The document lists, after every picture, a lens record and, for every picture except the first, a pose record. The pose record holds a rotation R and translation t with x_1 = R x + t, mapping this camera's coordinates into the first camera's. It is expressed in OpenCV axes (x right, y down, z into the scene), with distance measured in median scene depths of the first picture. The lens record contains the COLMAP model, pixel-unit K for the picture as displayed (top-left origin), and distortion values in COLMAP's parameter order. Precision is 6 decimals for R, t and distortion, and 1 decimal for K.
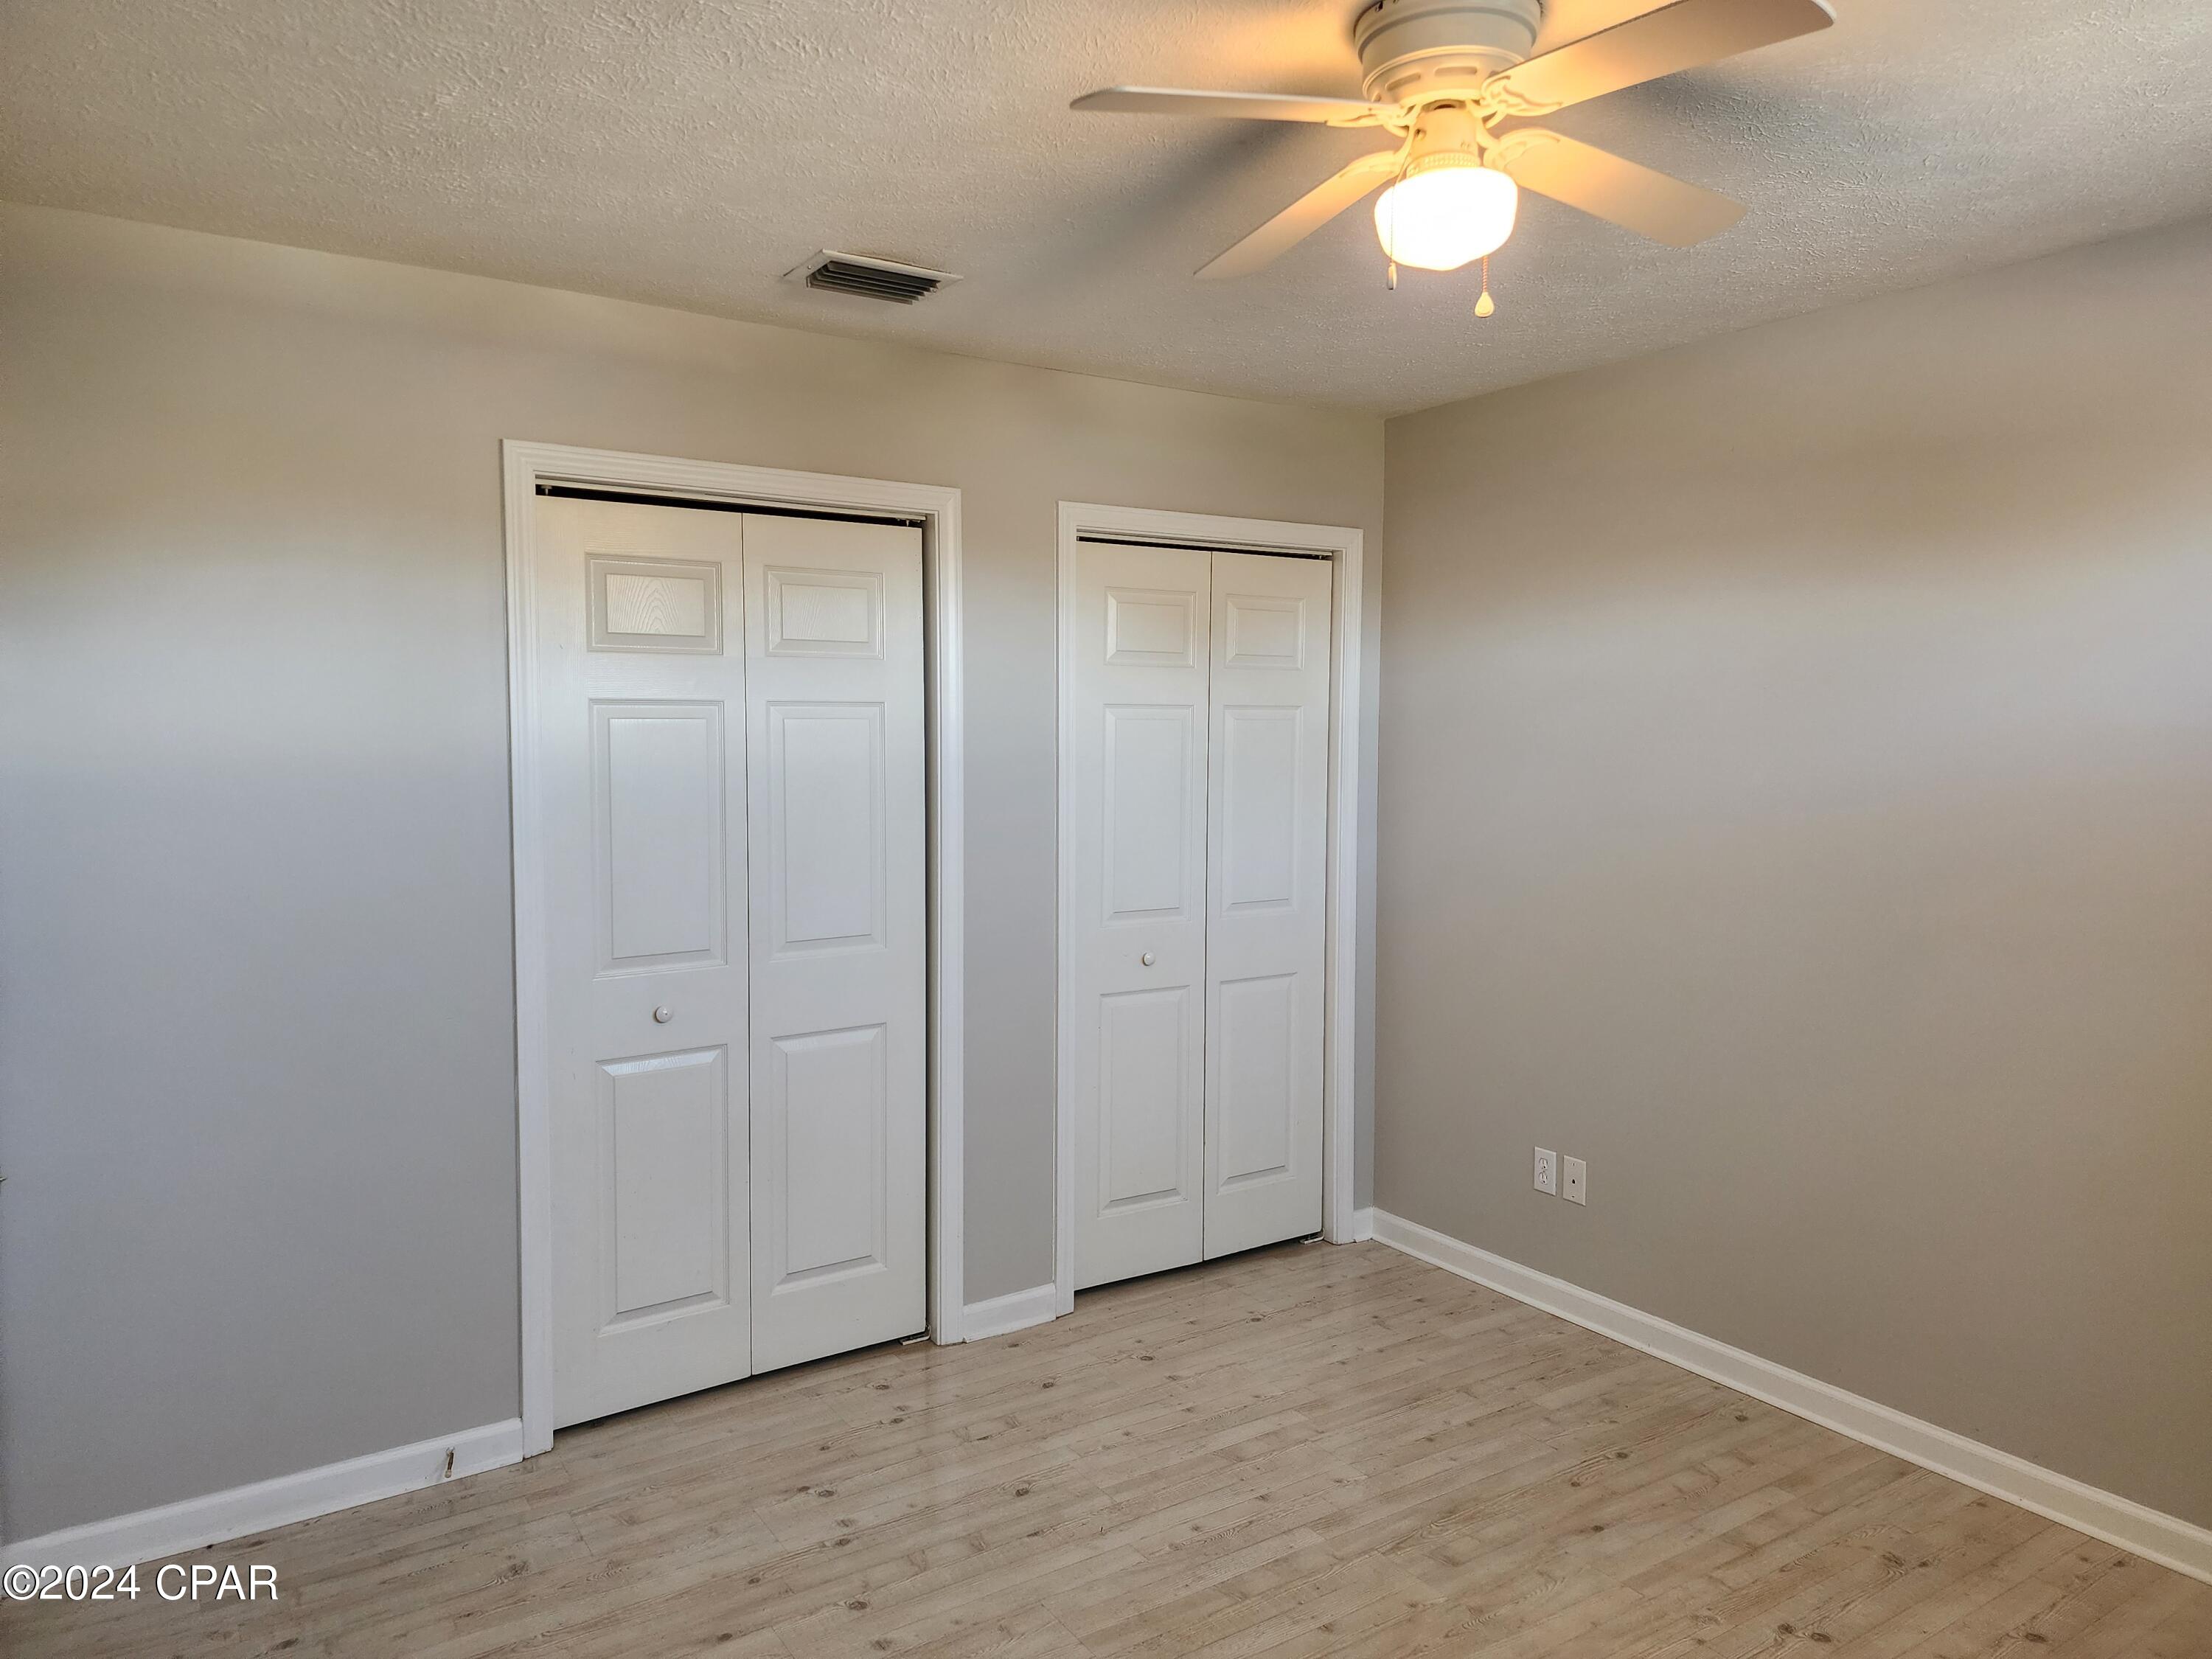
lens RADIAL K [[1473.2, 0, 1108.3], [0, 1473.2, 802.4], [0, 0, 1]] dist [0.111296, -0.106162]
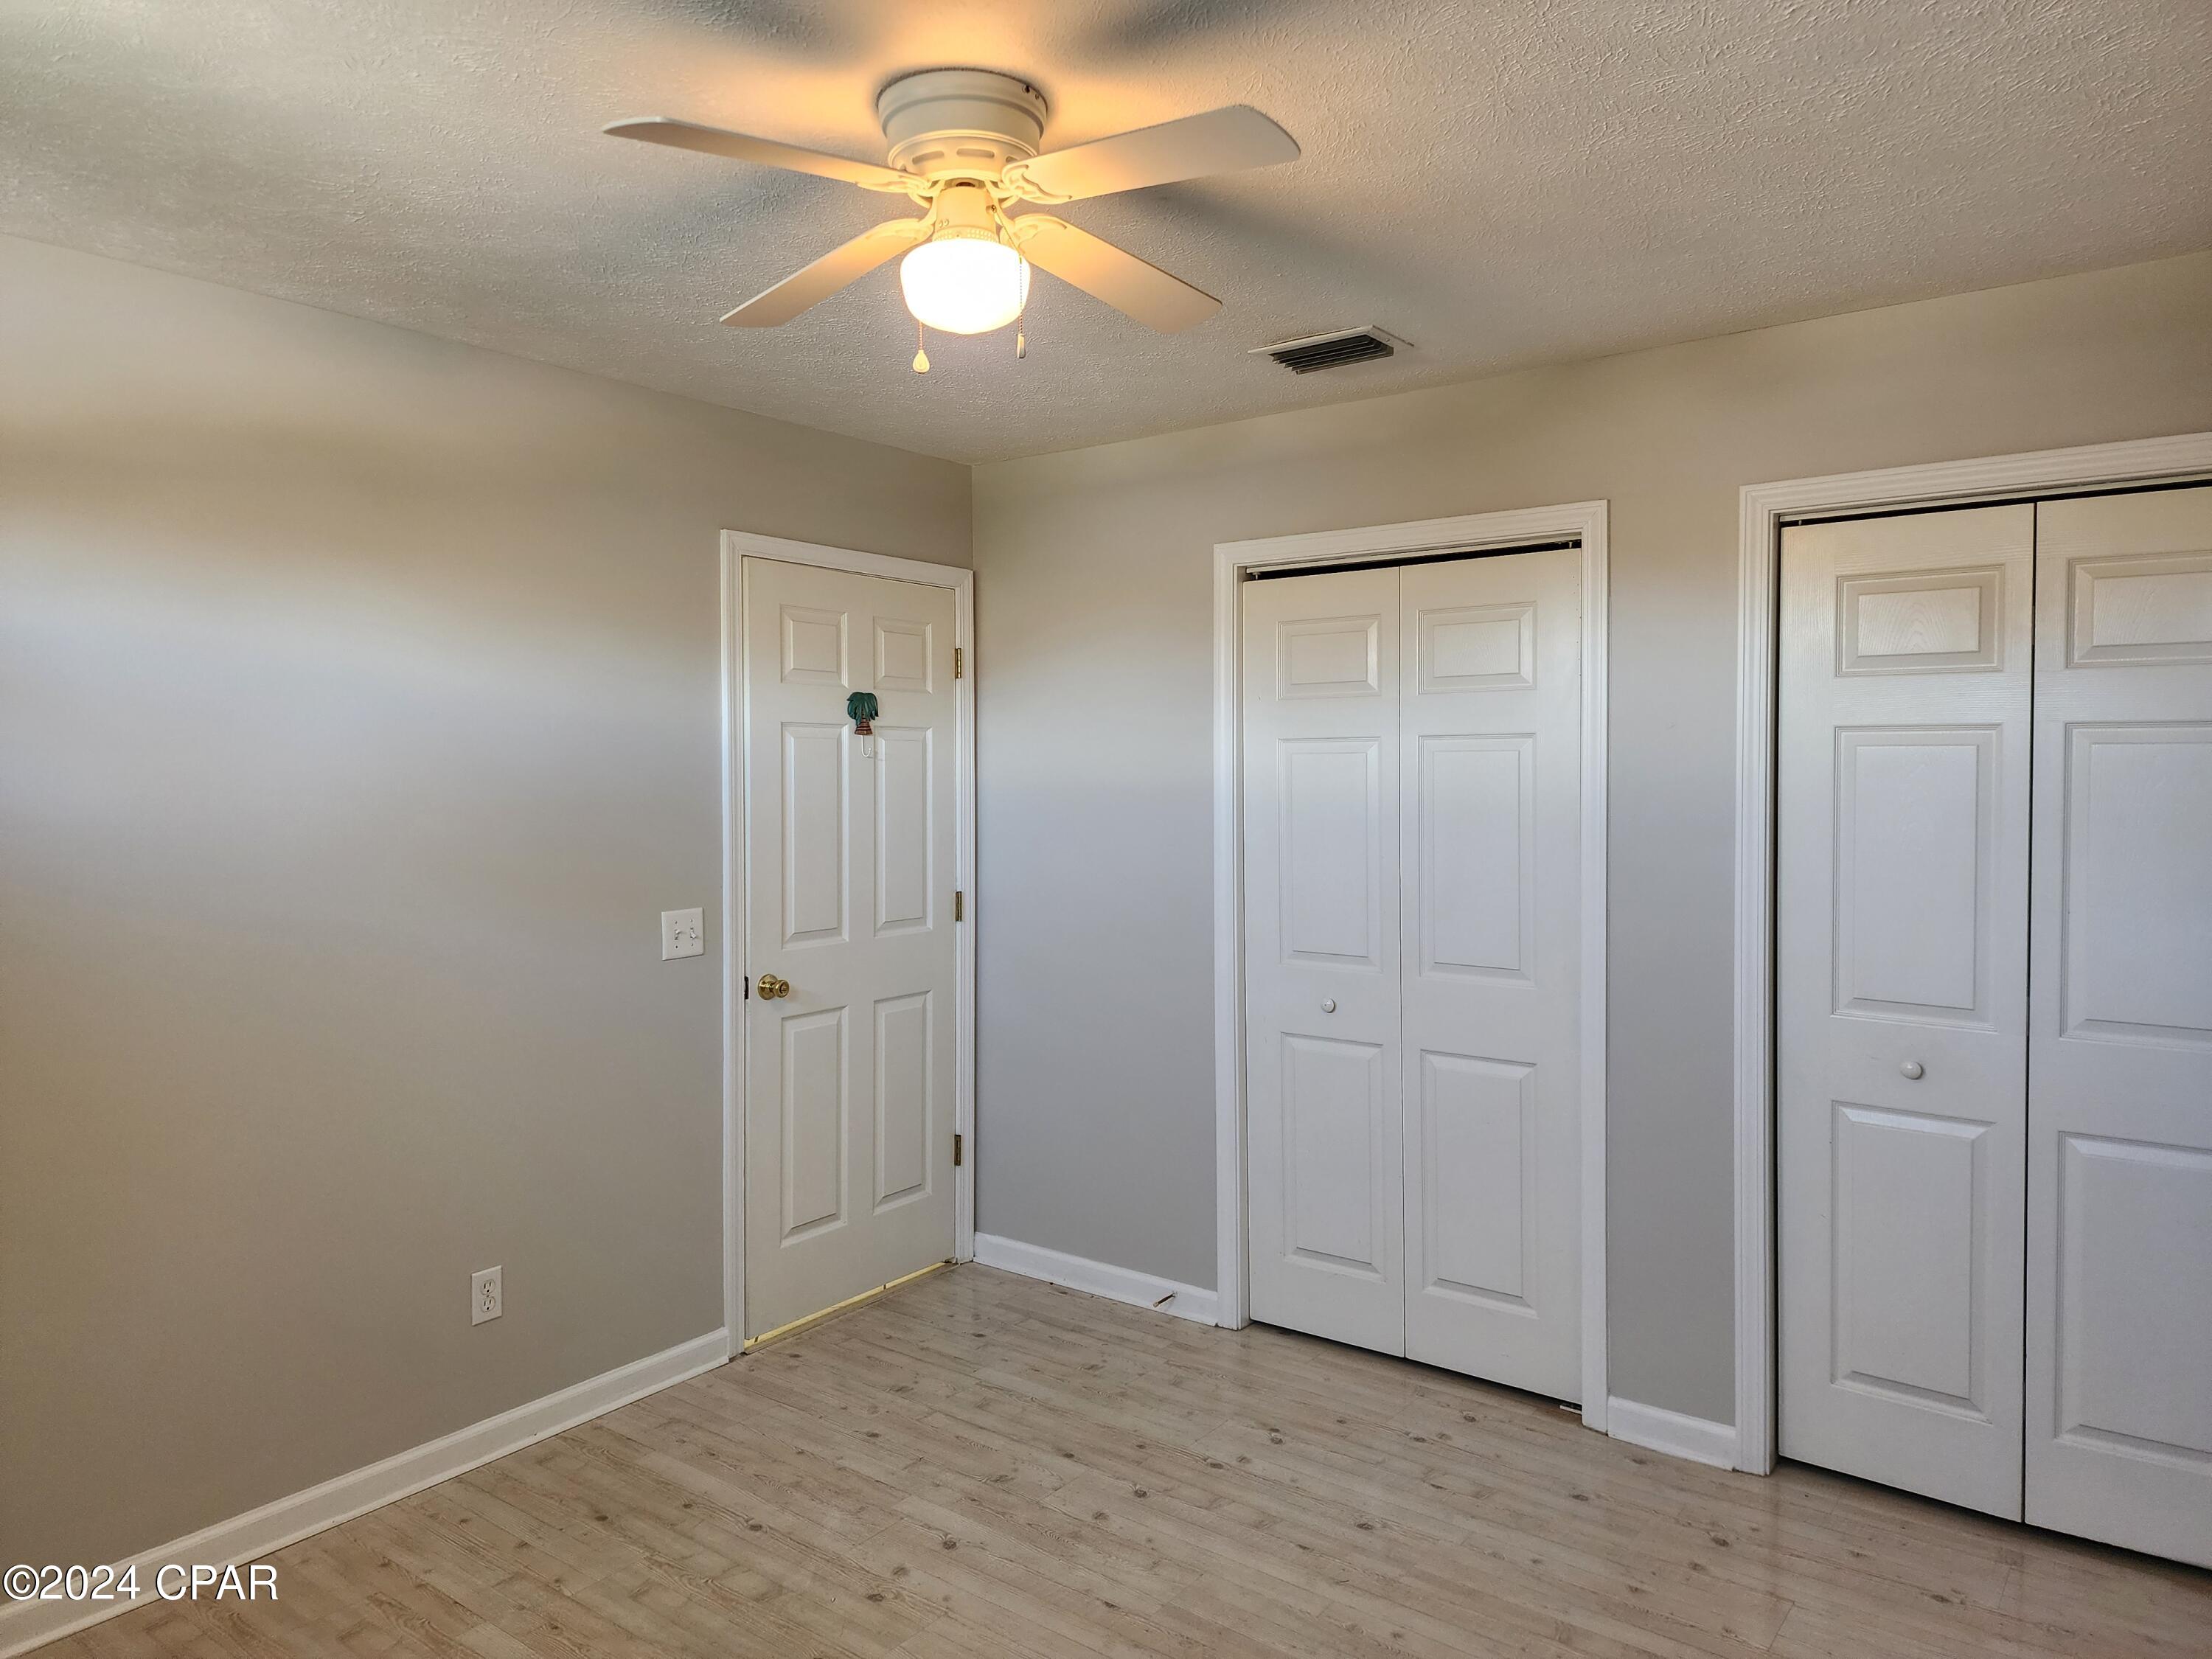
lens RADIAL K [[1495.5, 0, 1104.0], [0, 1495.5, 797.5], [0, 0, 1]] dist [-0.001263, -0.005172]
pose [[0.309286, 0.017972, -0.950799, 0.815498], [-0.041293, 0.999132, 0.005453, -0.022775], [0.950072, 0.037574, 0.309760, 0.503174]]
